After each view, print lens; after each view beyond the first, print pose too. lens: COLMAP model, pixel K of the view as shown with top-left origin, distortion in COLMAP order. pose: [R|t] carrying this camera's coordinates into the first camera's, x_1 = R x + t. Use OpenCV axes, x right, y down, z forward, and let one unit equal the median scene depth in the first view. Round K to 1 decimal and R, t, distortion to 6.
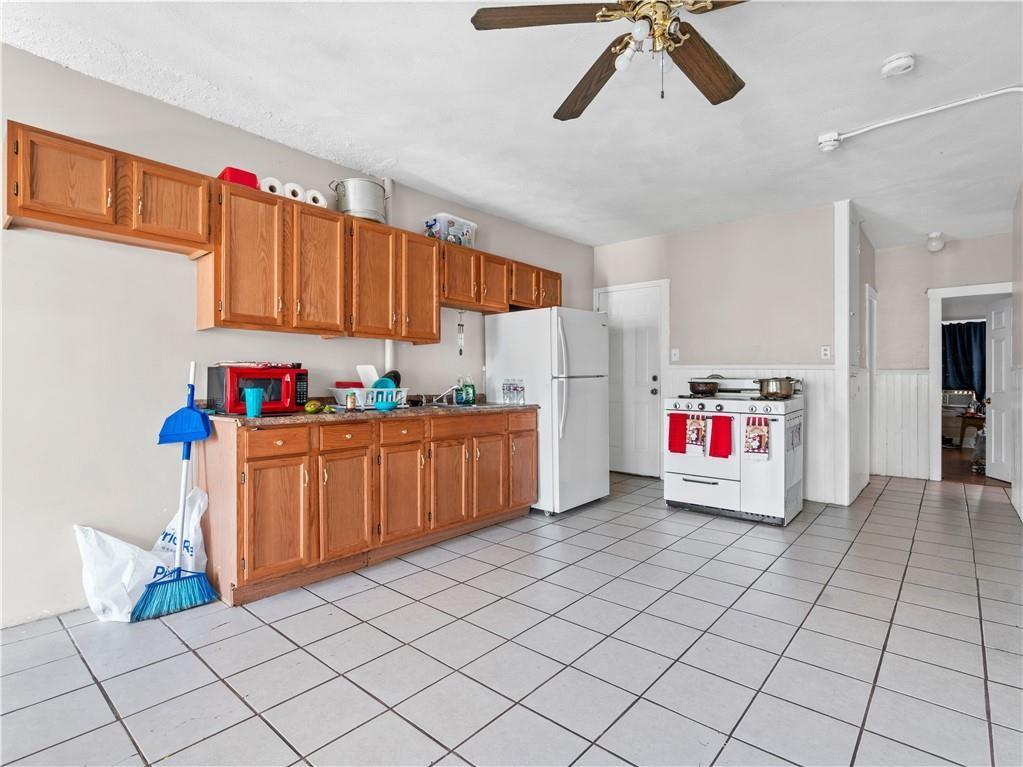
lens RADIAL K [[521.2, 0, 512.8], [0, 521.2, 381.4], [0, 0, 1]] dist [-0.001090, 0.000276]
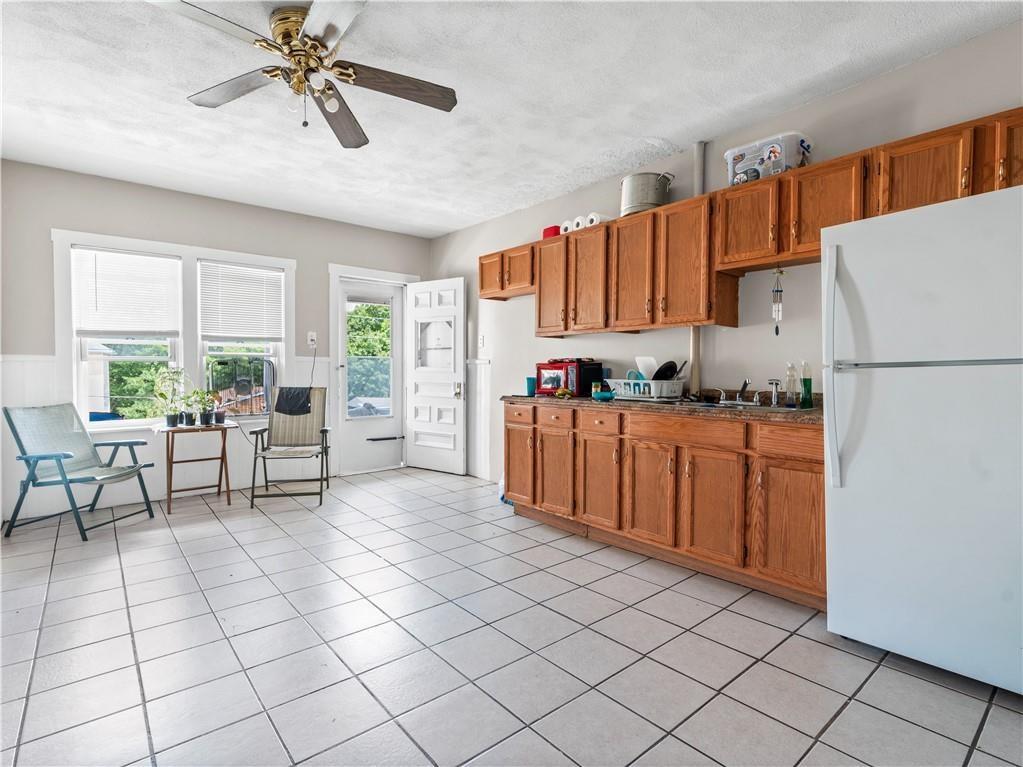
lens RADIAL K [[521.2, 0, 512.8], [0, 521.2, 381.4], [0, 0, 1]] dist [-0.001090, 0.000276]
pose [[-0.163402, 0.017508, -0.986404, 0.781290], [-0.000994, 0.999839, 0.017911, -0.001518], [0.986559, 0.003907, -0.163358, 0.948854]]
